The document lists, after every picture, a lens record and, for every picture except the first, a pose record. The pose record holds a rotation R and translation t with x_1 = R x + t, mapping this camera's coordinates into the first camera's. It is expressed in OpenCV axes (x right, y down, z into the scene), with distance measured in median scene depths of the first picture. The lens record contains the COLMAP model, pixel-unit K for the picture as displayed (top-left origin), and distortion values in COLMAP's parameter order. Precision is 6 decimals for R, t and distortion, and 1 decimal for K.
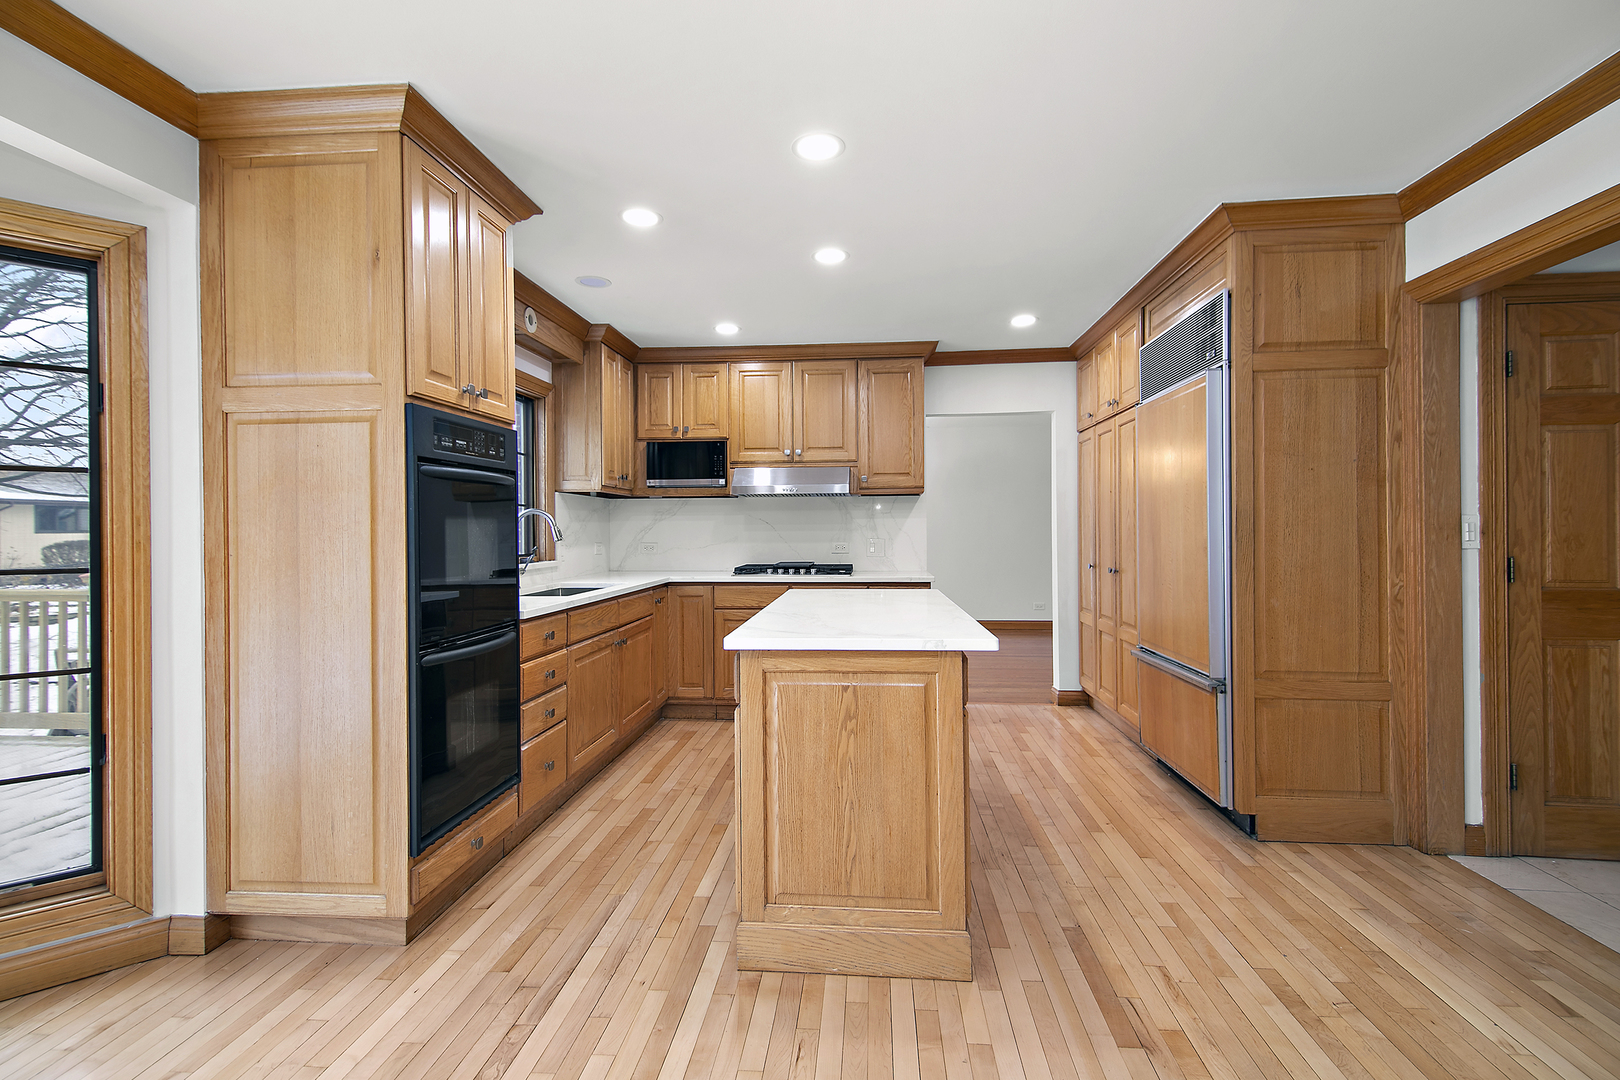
lens RADIAL K [[728.1, 0, 810.2], [0, 728.1, 533.5], [0, 0, 1]] dist [0.029899, -0.011699]
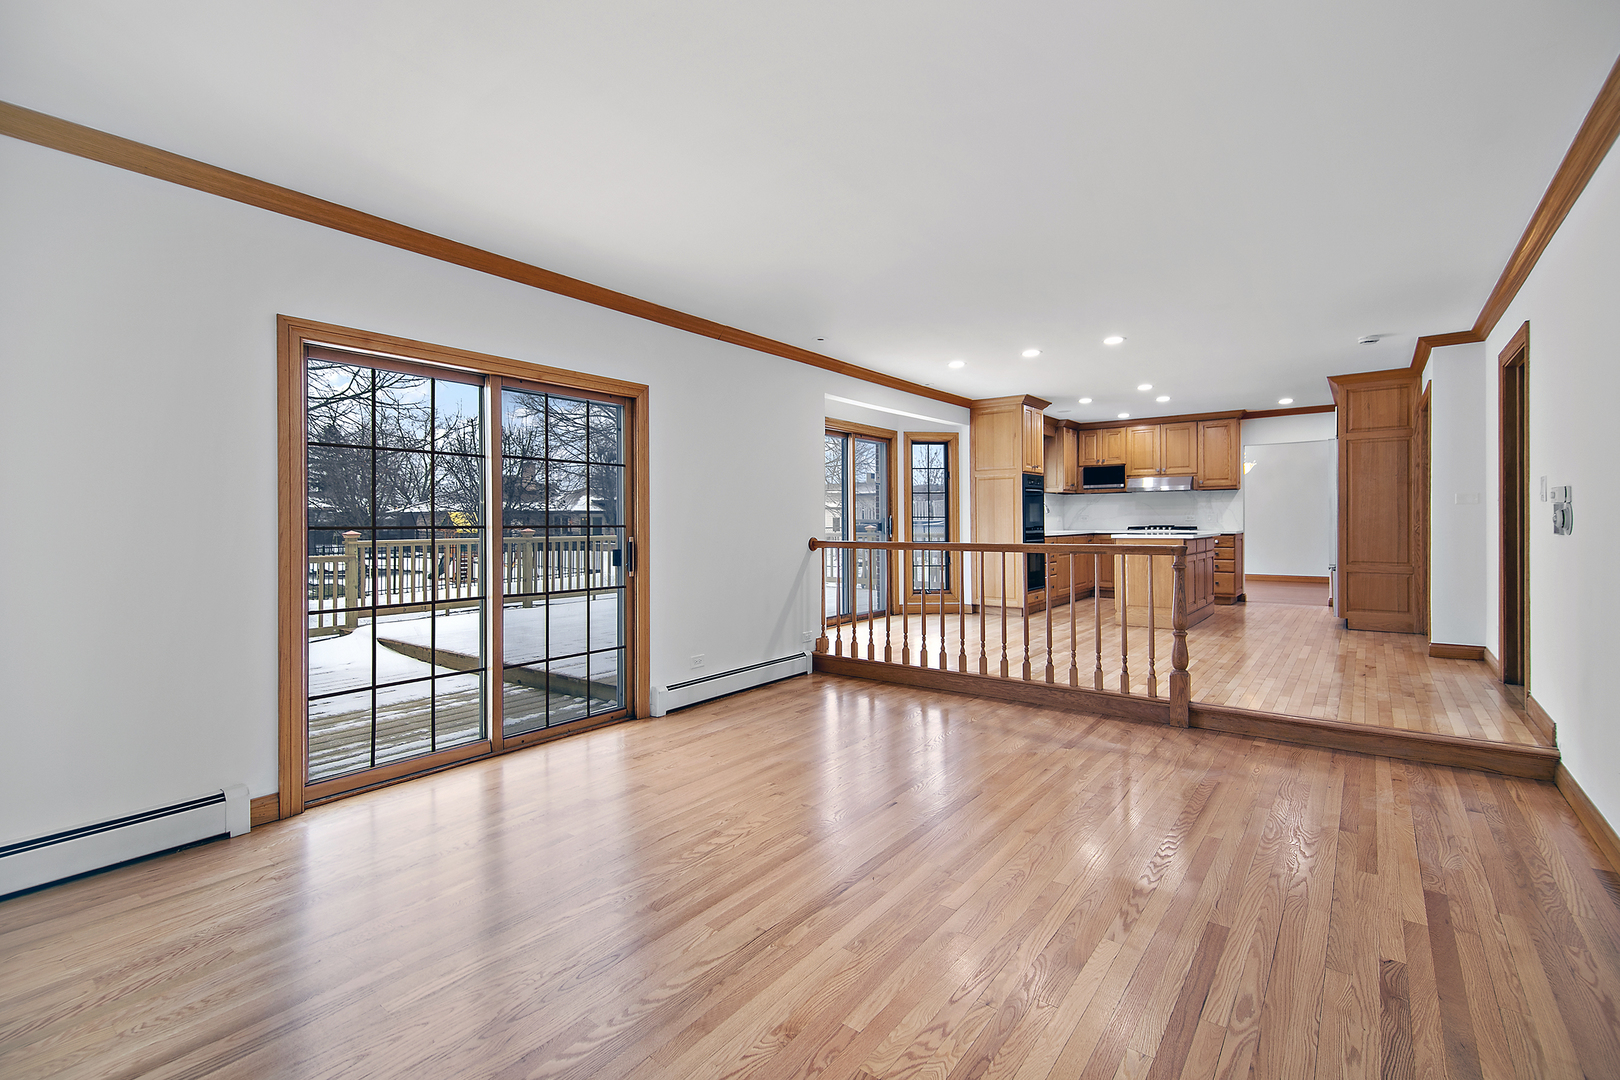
lens RADIAL K [[757.6, 0, 785.6], [0, 757.6, 527.8], [0, 0, 1]] dist [0.030205, -0.029074]
pose [[0.839271, 0.003125, -0.543705, 0.425740], [0.000259, 0.999981, 0.006148, 0.059831], [0.543714, -0.005301, 0.839254, -2.249453]]
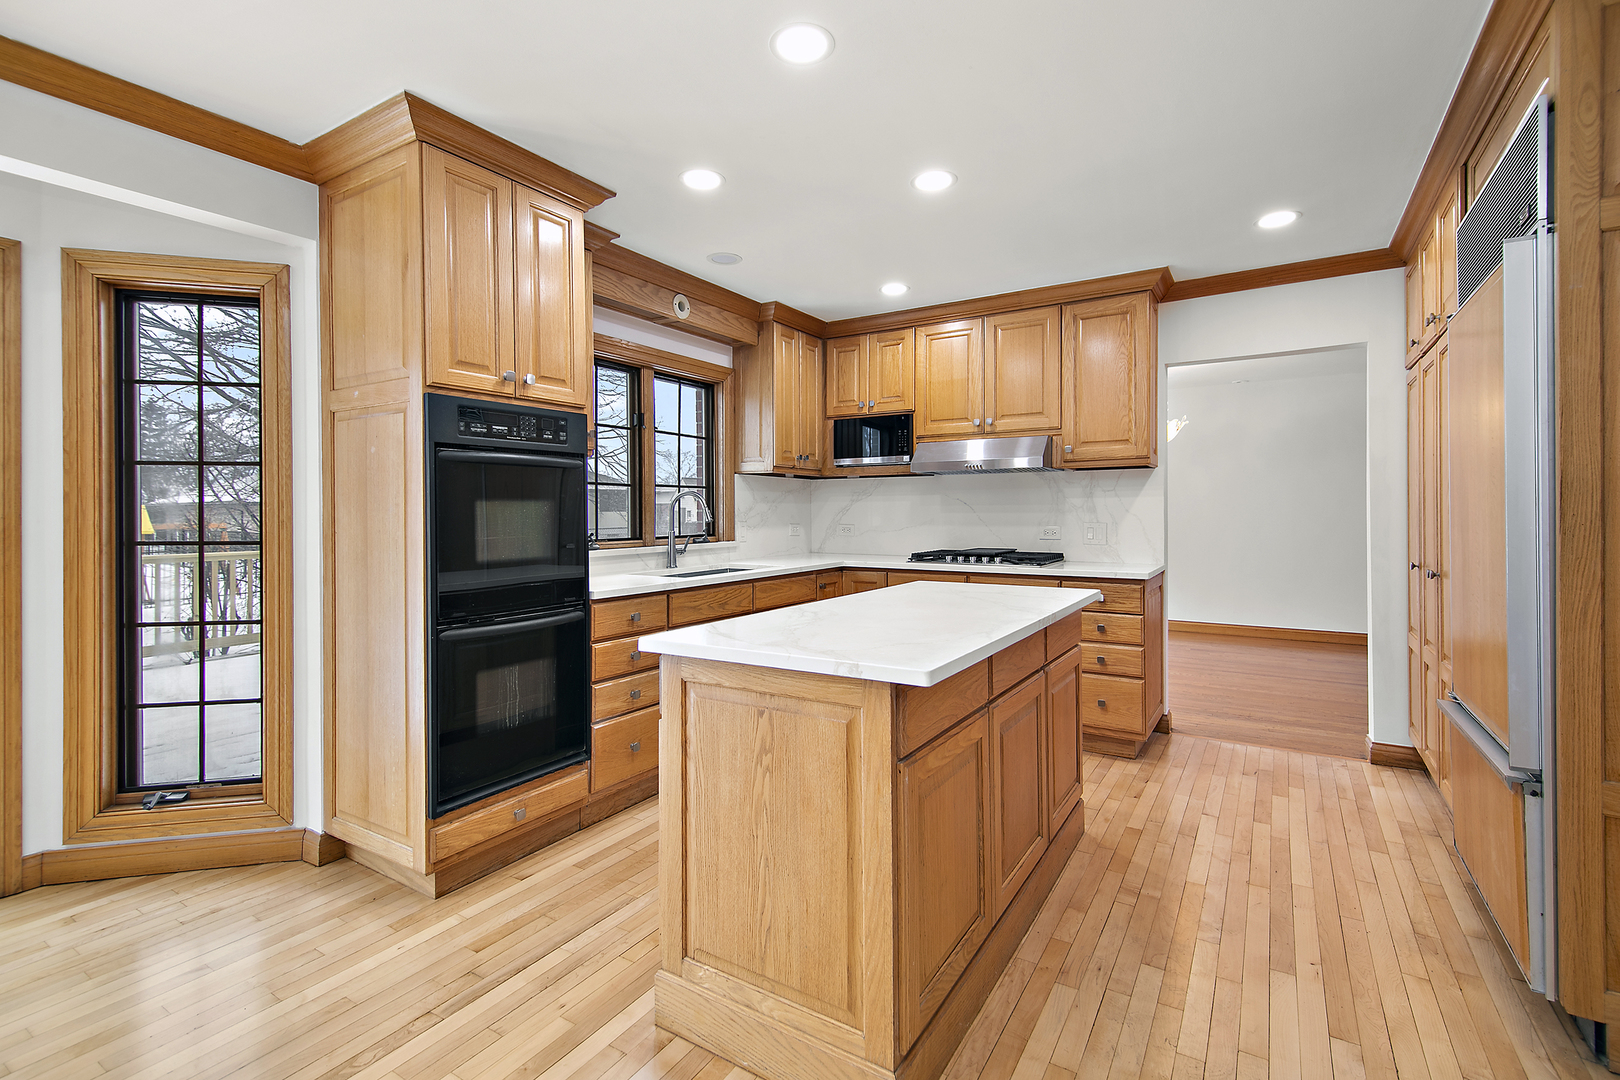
lens RADIAL K [[729.7, 0, 819.3], [0, 729.7, 516.1], [0, 0, 1]] dist [0.030701, -0.012927]
pose [[0.890480, 0.005290, -0.454992, 0.337602], [-0.003918, 0.999984, 0.003959, -0.003759], [0.455006, -0.001742, 0.890487, 0.231717]]
